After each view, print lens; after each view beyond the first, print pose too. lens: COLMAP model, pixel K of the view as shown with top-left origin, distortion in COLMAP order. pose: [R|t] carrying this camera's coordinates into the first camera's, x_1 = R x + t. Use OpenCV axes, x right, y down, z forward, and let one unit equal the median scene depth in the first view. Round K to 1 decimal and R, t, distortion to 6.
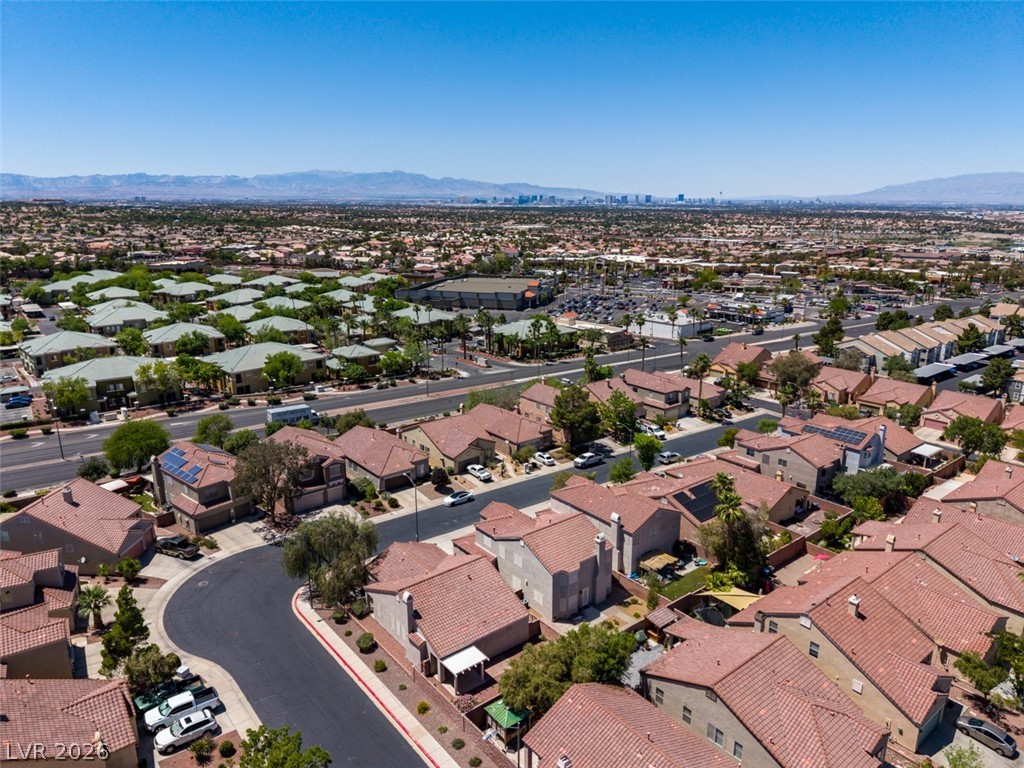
lens RADIAL K [[682.6, 0, 512.0], [0, 682.6, 384.0], [0, 0, 1]] dist [0.075338, -0.095523]
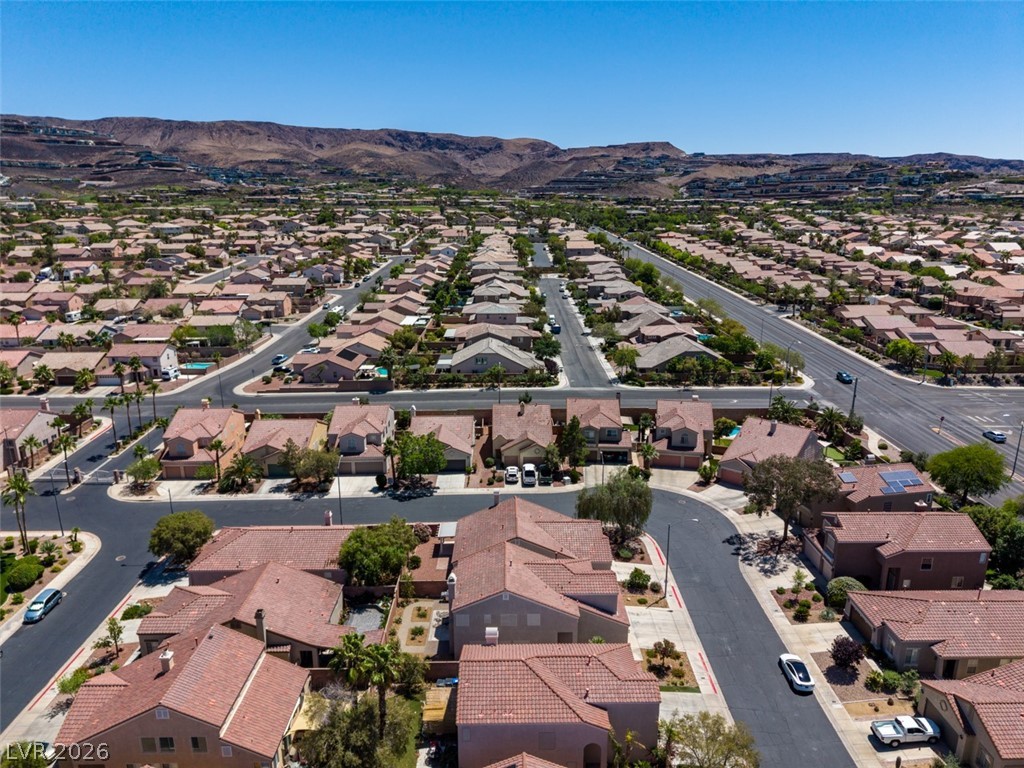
lens RADIAL K [[687.6, 0, 512.0], [0, 687.6, 384.0], [0, 0, 1]] dist [0.030782, -0.034406]
pose [[-0.618275, 0.204135, -0.758990, 0.367046], [-0.197727, 0.894226, 0.401576, -0.194651], [0.760684, 0.398357, -0.512515, 0.737093]]
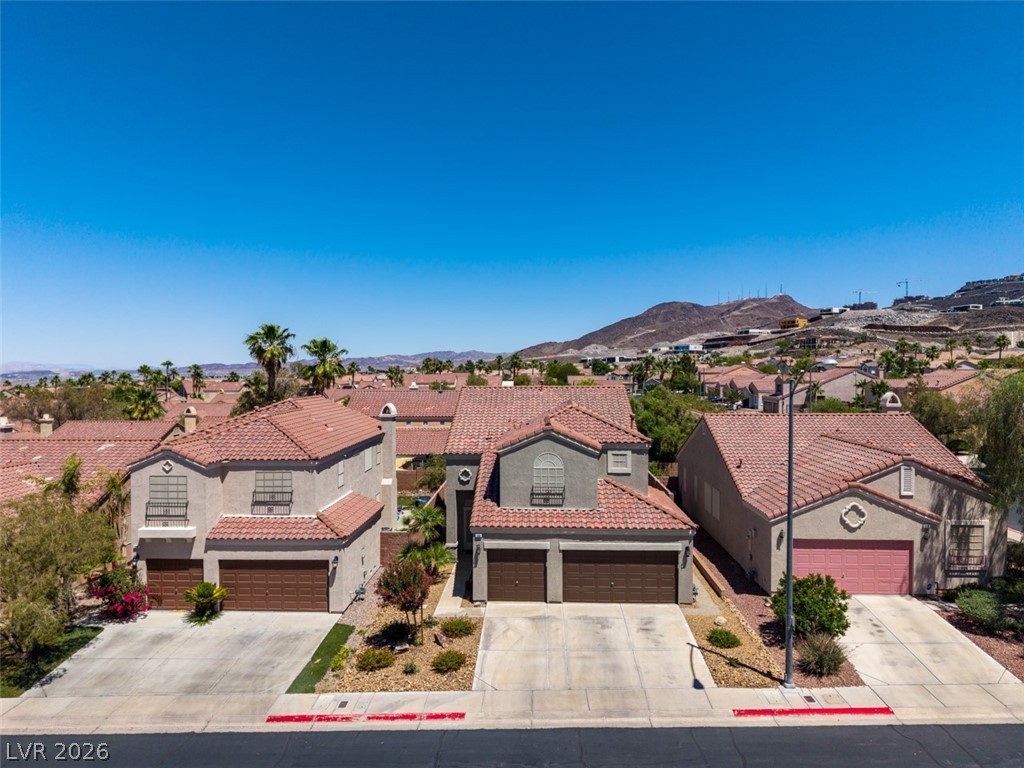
lens RADIAL K [[687.6, 0, 512.0], [0, 687.6, 384.0], [0, 0, 1]] dist [0.030782, -0.034406]
pose [[-0.753819, -0.011464, 0.656982, -0.134226], [0.173817, 0.960752, 0.216201, 0.048963], [-0.633675, 0.277171, -0.722241, 0.738811]]
